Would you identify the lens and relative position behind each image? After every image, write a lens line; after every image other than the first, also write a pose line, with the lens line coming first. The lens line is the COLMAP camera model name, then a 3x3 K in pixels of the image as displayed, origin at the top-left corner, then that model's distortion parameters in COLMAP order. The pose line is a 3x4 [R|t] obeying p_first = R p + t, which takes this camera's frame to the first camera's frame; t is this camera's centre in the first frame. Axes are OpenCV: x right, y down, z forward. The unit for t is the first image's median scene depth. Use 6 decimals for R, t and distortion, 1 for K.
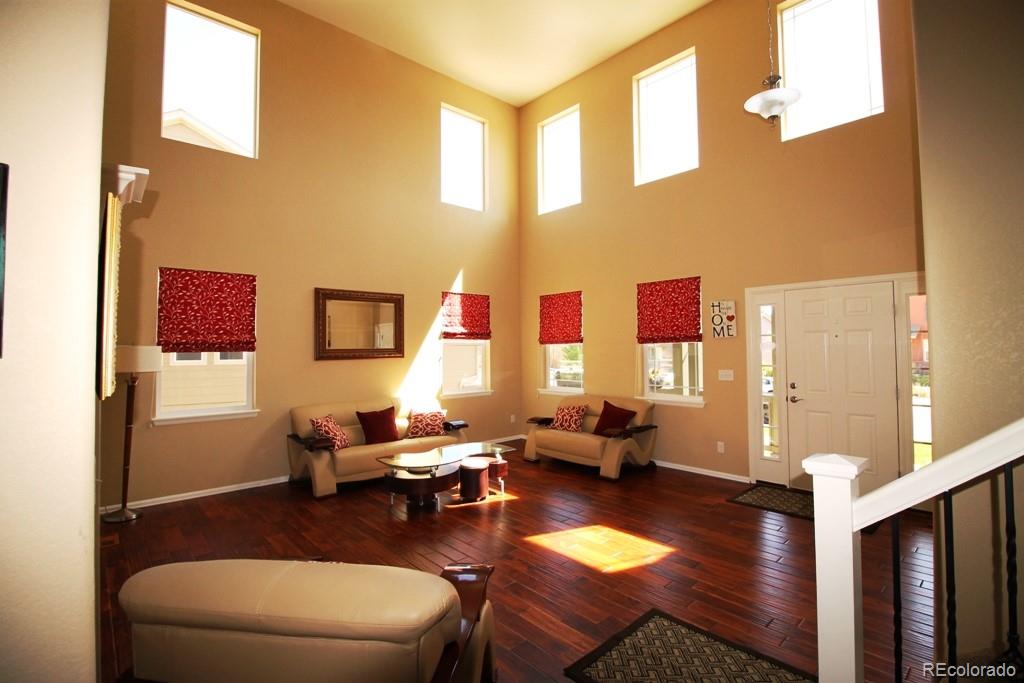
lens RADIAL K [[473.0, 0, 519.5], [0, 473.0, 331.5], [0, 0, 1]] dist [0.000170, -0.013572]
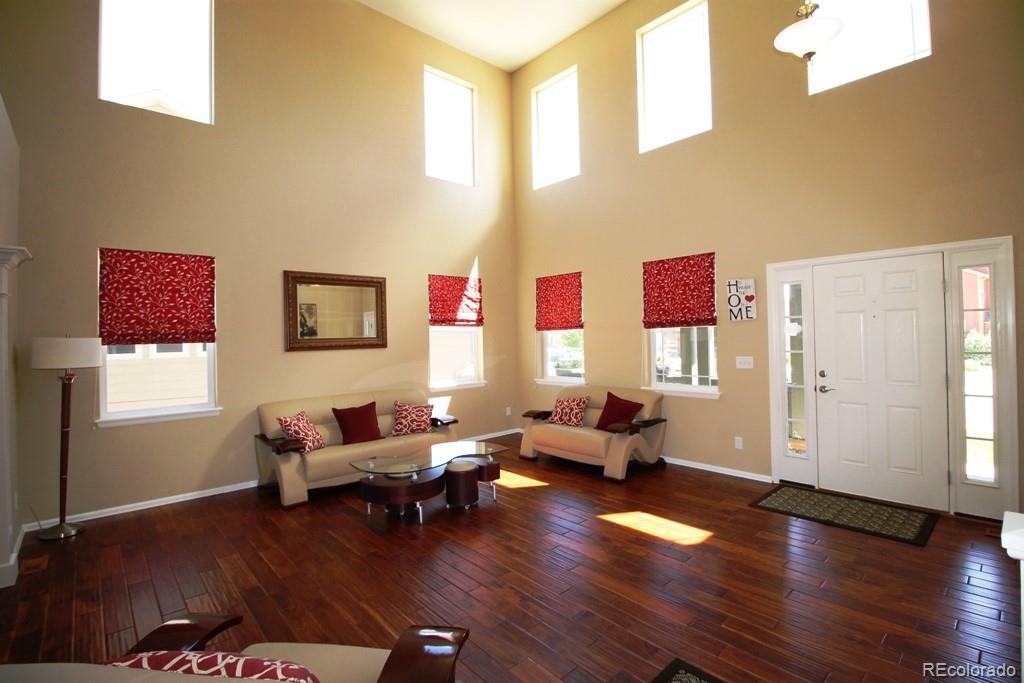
lens RADIAL K [[473.0, 0, 519.5], [0, 473.0, 331.5], [0, 0, 1]] dist [0.000170, -0.013572]
pose [[0.999923, -0.012432, 0.000579, 0.013070], [0.012413, 0.999583, 0.026081, 0.005531], [-0.000903, -0.026072, 0.999660, 0.112898]]
